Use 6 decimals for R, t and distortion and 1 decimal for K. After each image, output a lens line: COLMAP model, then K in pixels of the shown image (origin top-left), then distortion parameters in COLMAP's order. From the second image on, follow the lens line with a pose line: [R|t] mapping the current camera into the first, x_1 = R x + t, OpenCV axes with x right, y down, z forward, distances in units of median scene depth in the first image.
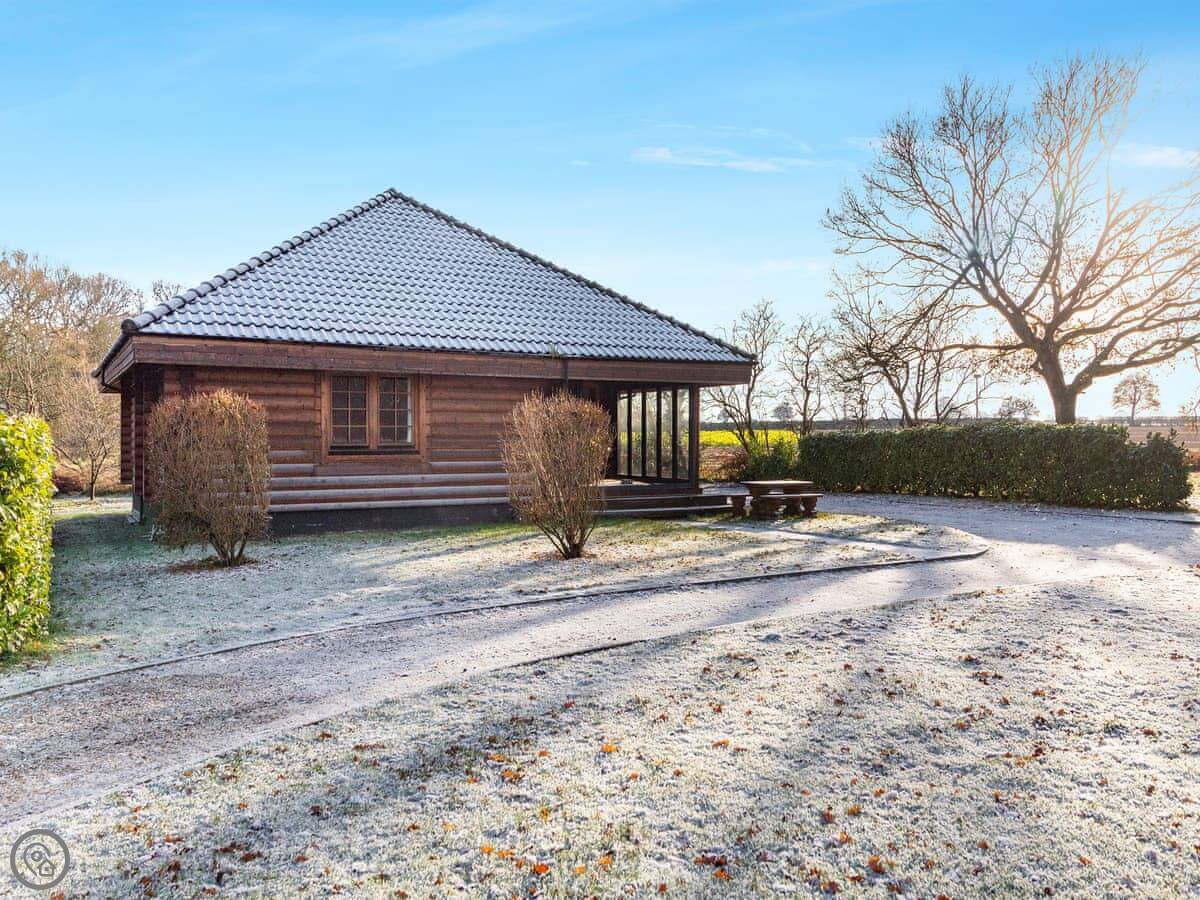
lens RADIAL K [[617.3, 0, 603.8], [0, 617.3, 442.1], [0, 0, 1]] dist [0.001525, 0.000244]
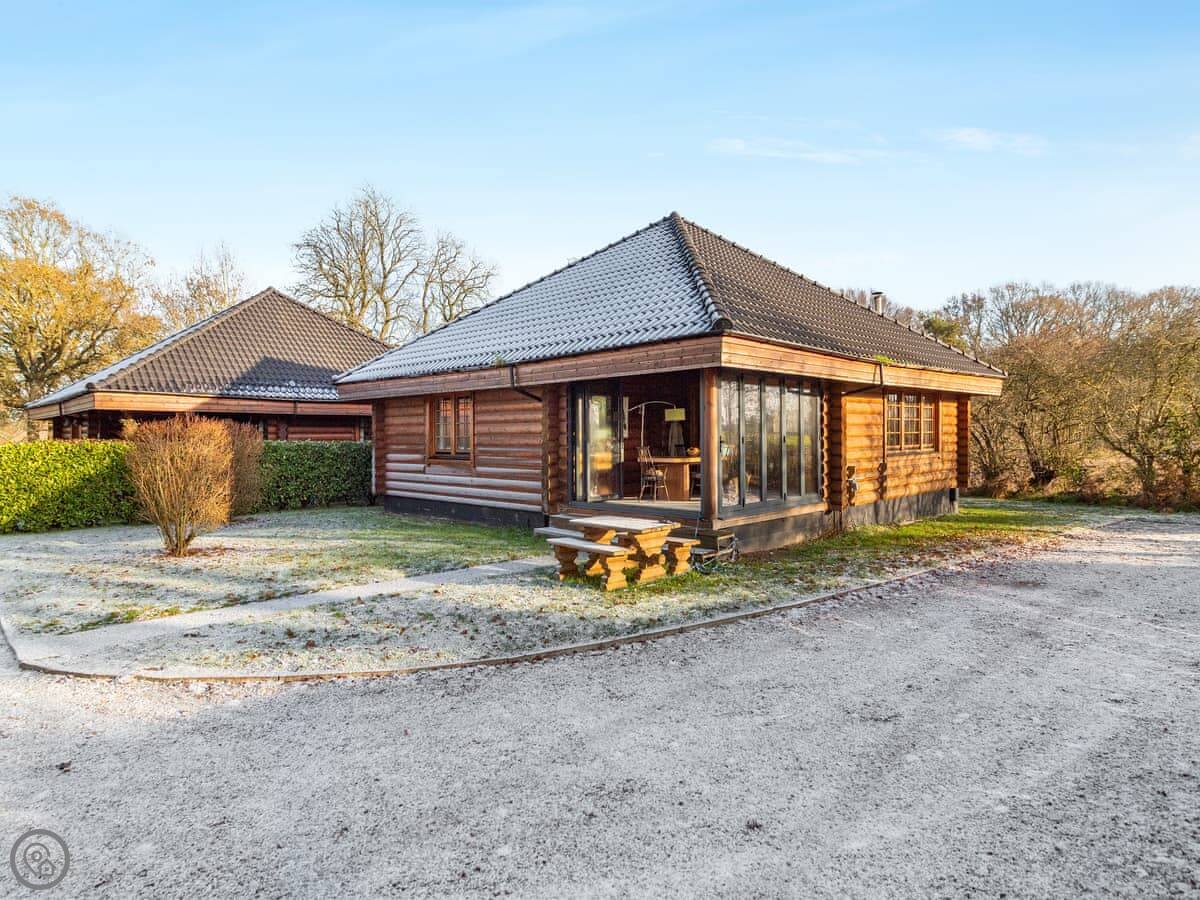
lens RADIAL K [[617.3, 0, 603.8], [0, 617.3, 442.1], [0, 0, 1]] dist [0.001525, 0.000244]
pose [[0.429151, 0.016701, -0.903078, 0.875120], [0.010589, 0.999667, 0.023519, -0.039991], [0.903171, -0.019656, 0.428832, 0.740610]]
